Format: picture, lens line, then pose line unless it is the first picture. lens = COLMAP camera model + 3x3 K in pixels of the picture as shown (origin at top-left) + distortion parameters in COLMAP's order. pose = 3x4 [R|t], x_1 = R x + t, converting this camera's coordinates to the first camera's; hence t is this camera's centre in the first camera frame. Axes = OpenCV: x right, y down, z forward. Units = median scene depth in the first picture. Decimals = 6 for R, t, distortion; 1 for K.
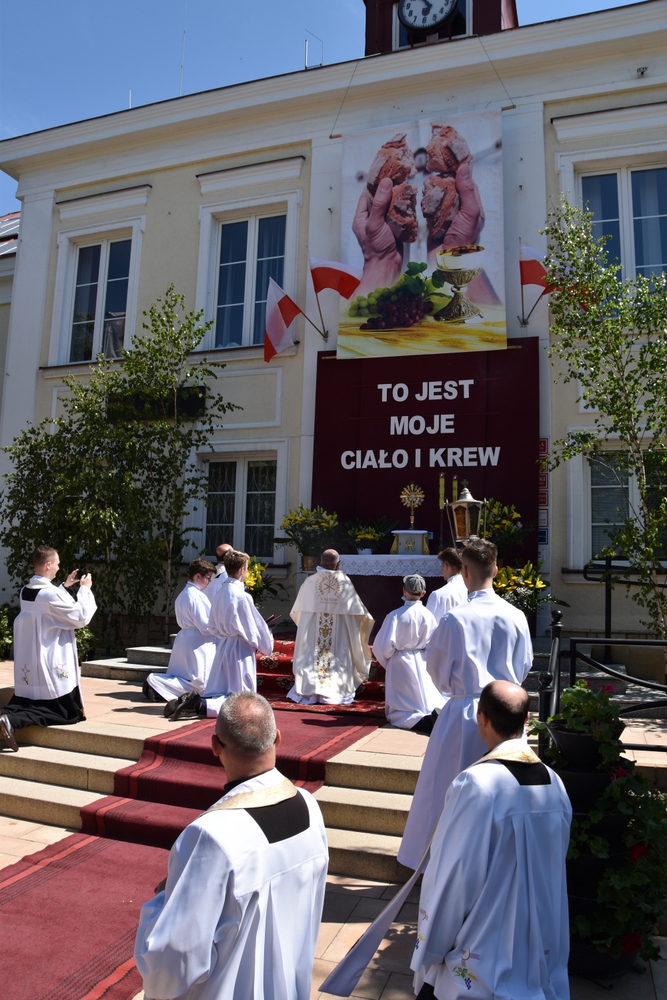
lens RADIAL K [[789.5, 0, 333.5], [0, 789.5, 500.0], [0, 0, 1]] dist [-0.154476, 0.126830]
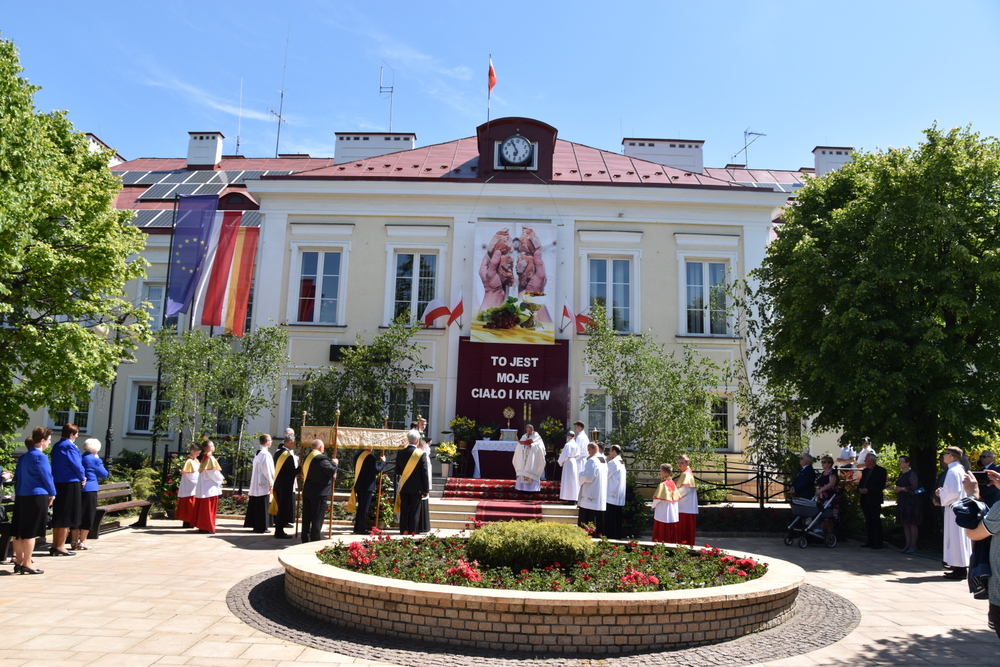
lens RADIAL K [[933.8, 0, 500.0], [0, 933.8, 333.5], [0, 0, 1]] dist [-0.064568, 0.029372]
pose [[0.936326, 0.051093, 0.347395, -0.770555], [-0.041519, 0.998526, -0.034952, -0.123751], [-0.348669, 0.018303, 0.937067, -1.281061]]
